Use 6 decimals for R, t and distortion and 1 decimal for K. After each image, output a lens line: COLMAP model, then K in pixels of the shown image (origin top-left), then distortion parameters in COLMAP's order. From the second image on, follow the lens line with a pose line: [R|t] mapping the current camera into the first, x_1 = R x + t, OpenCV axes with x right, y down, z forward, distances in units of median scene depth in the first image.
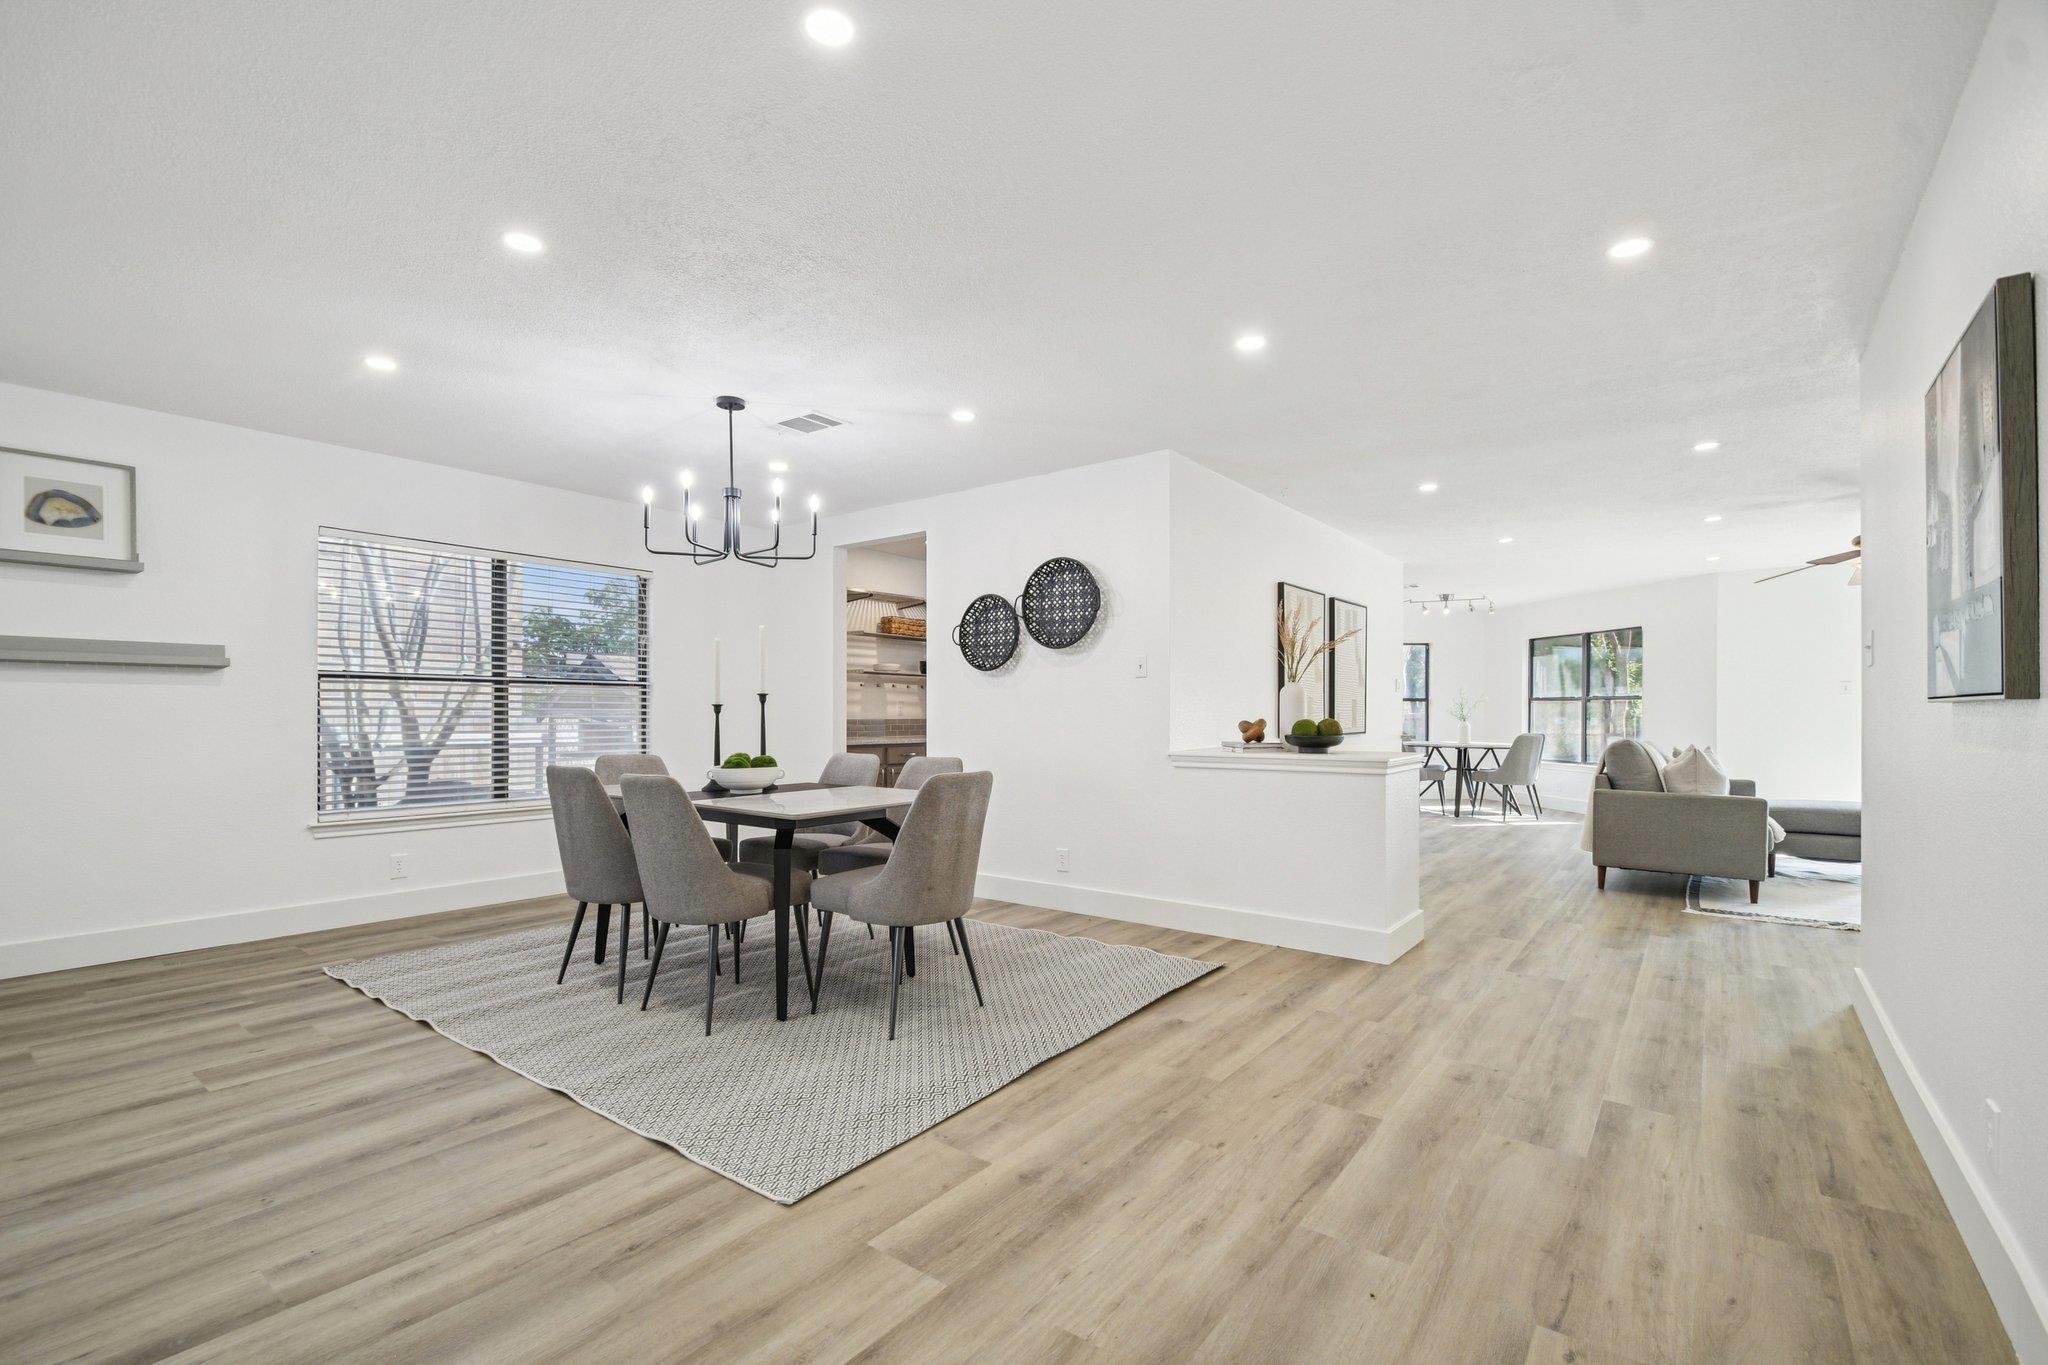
lens RADIAL K [[902.6, 0, 1015.9], [0, 902.6, 716.6], [0, 0, 1]] dist [0.008703, -0.011302]
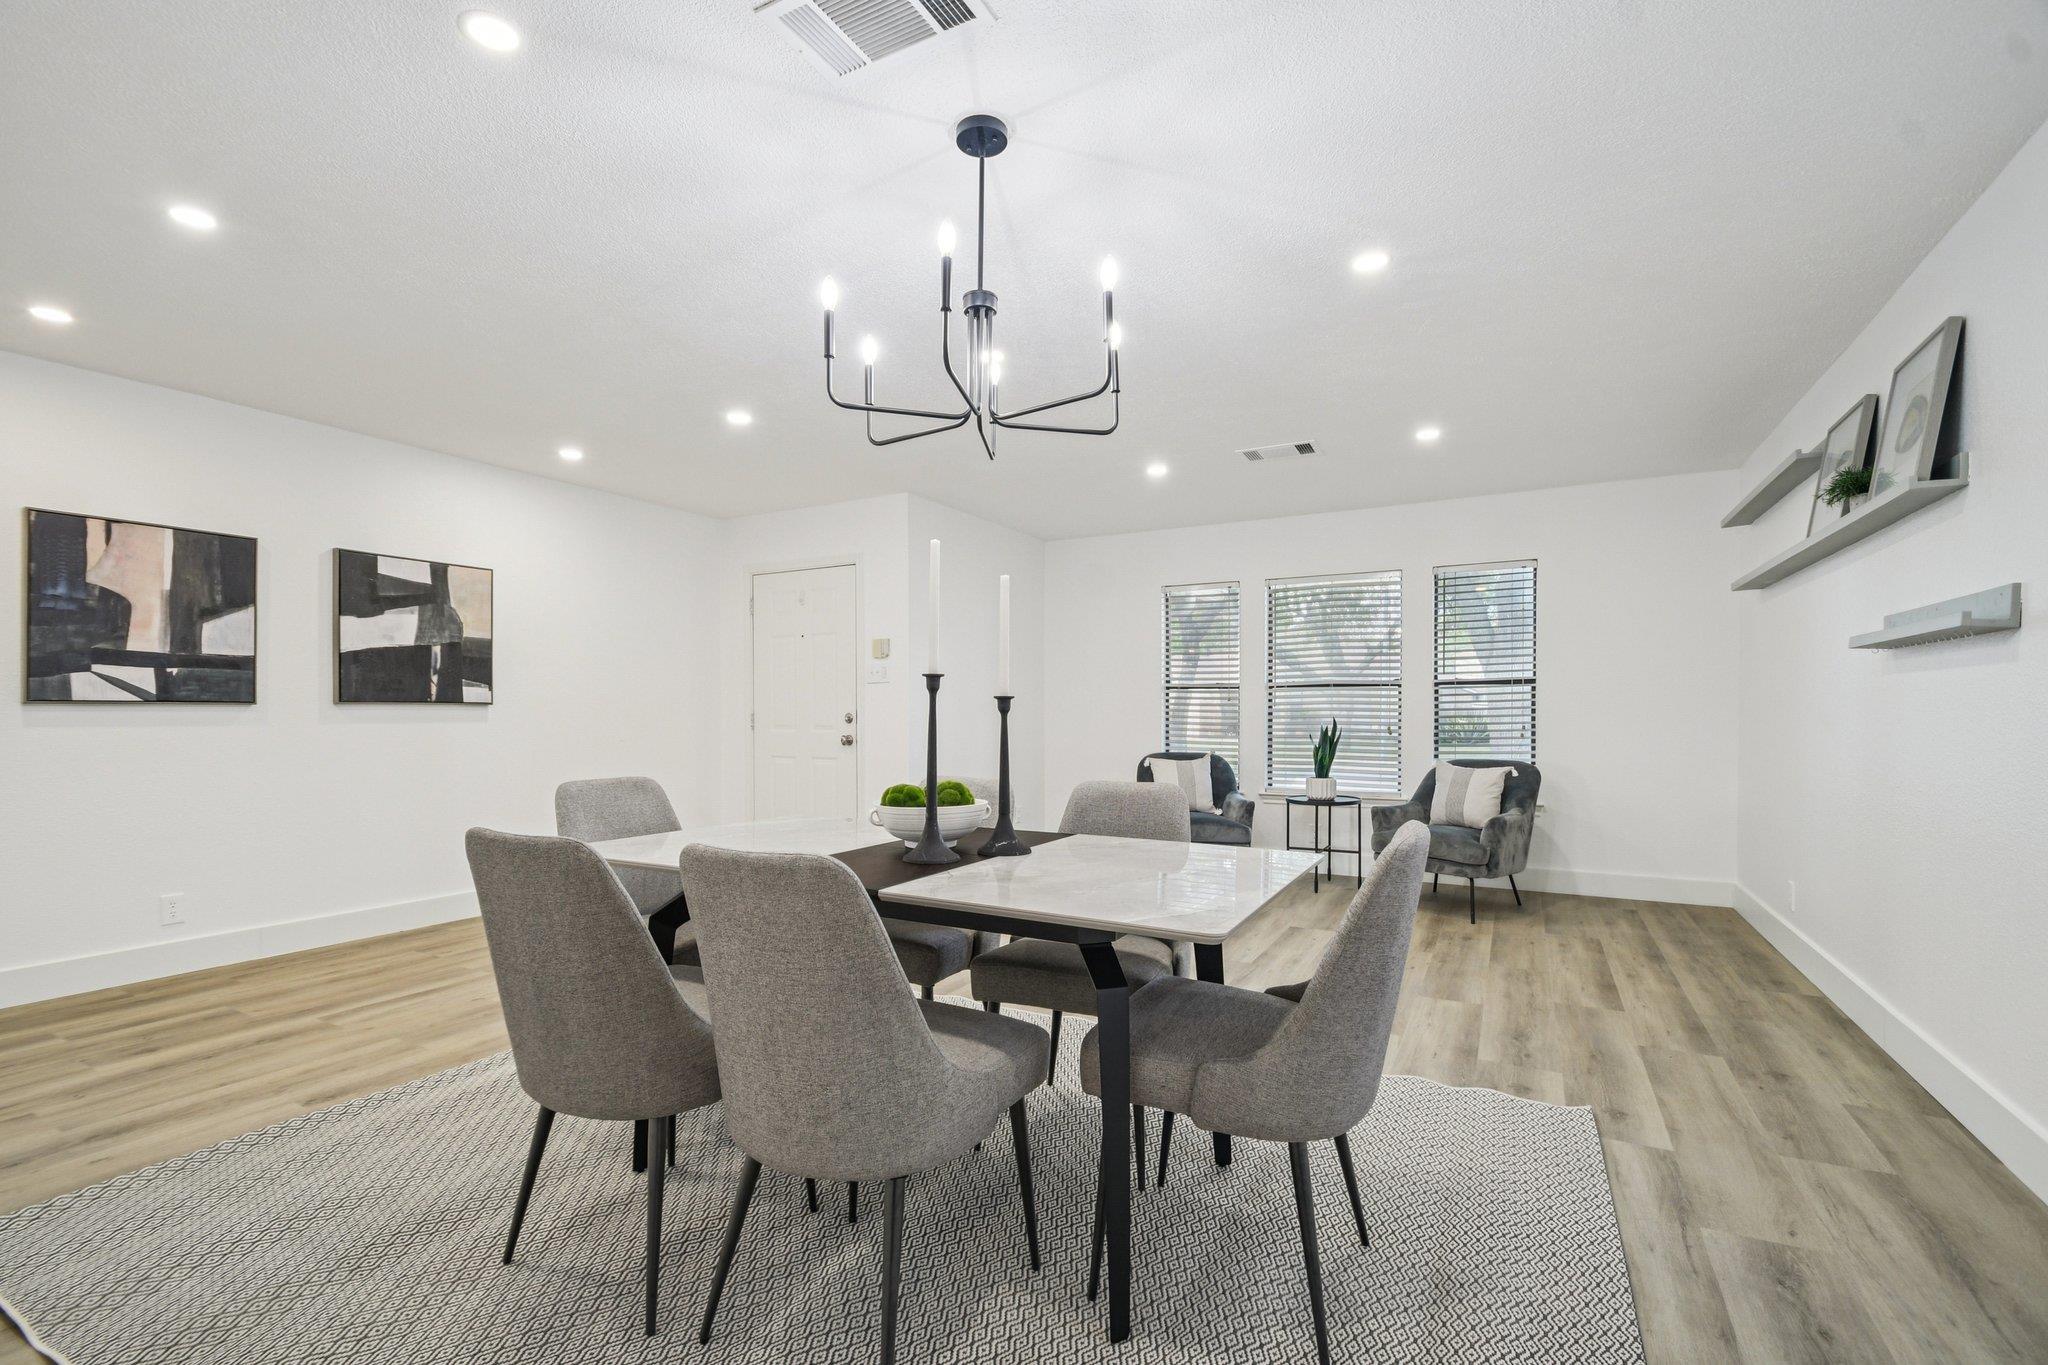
lens RADIAL K [[902.6, 0, 1015.9], [0, 902.6, 716.6], [0, 0, 1]] dist [0.008703, -0.011302]
pose [[-0.988898, -0.002212, -0.148579, -0.356845], [-0.003652, 0.999949, 0.009422, -0.008287], [0.148551, 0.009860, -0.988856, 2.145211]]
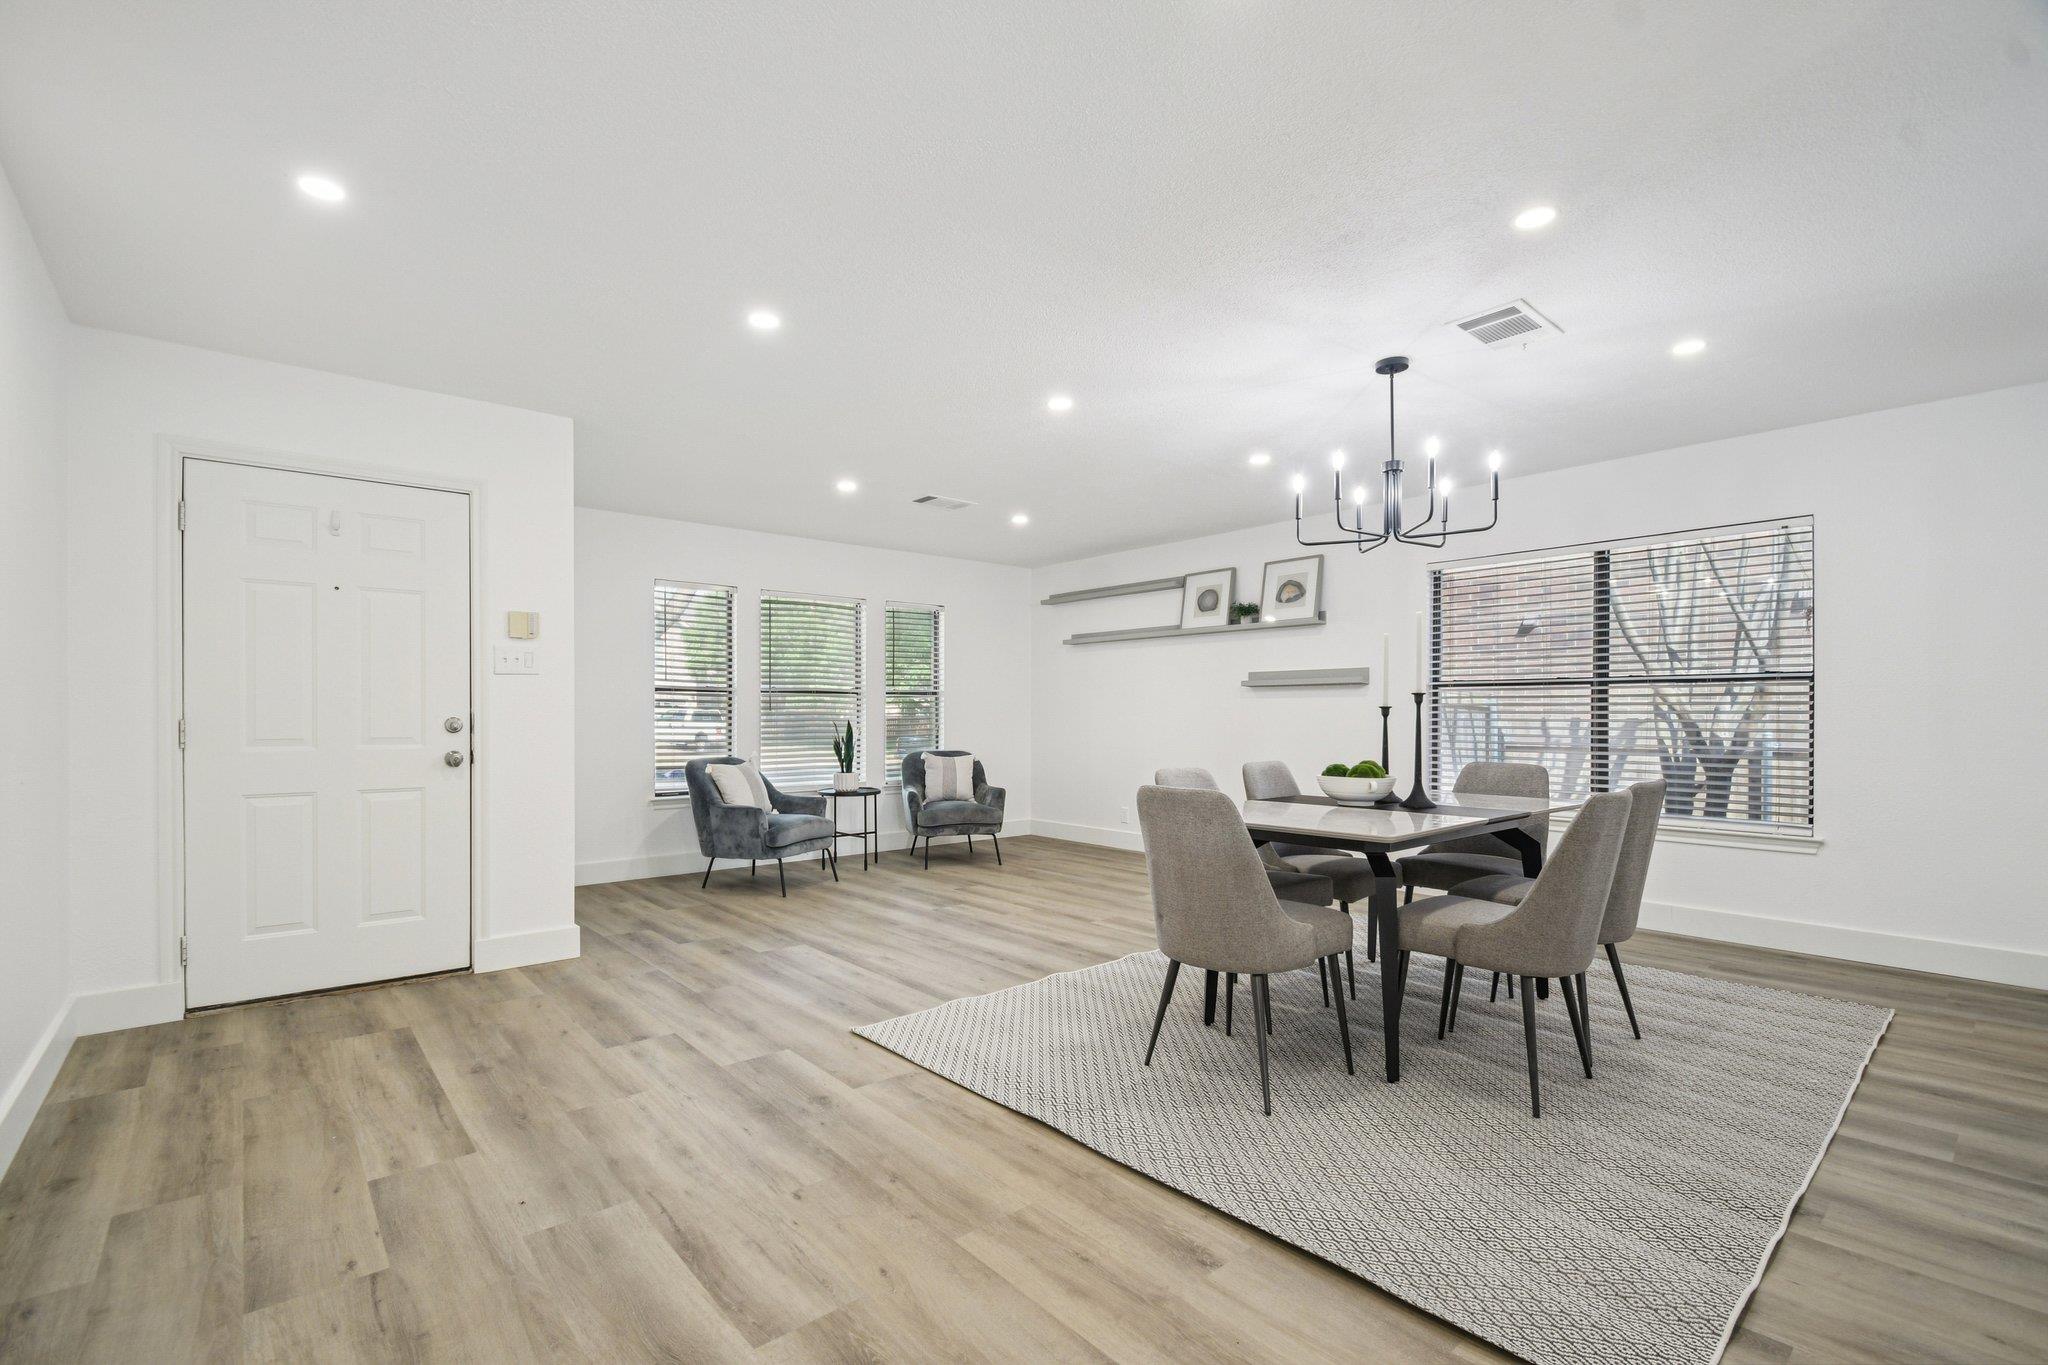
lens RADIAL K [[902.6, 0, 1015.9], [0, 902.6, 716.6], [0, 0, 1]] dist [0.008703, -0.011302]
pose [[-0.209008, -0.000683, -0.977914, 0.870404], [-0.005372, 0.999985, 0.000450, -0.002341], [0.977899, 0.005347, -0.209009, 1.149683]]
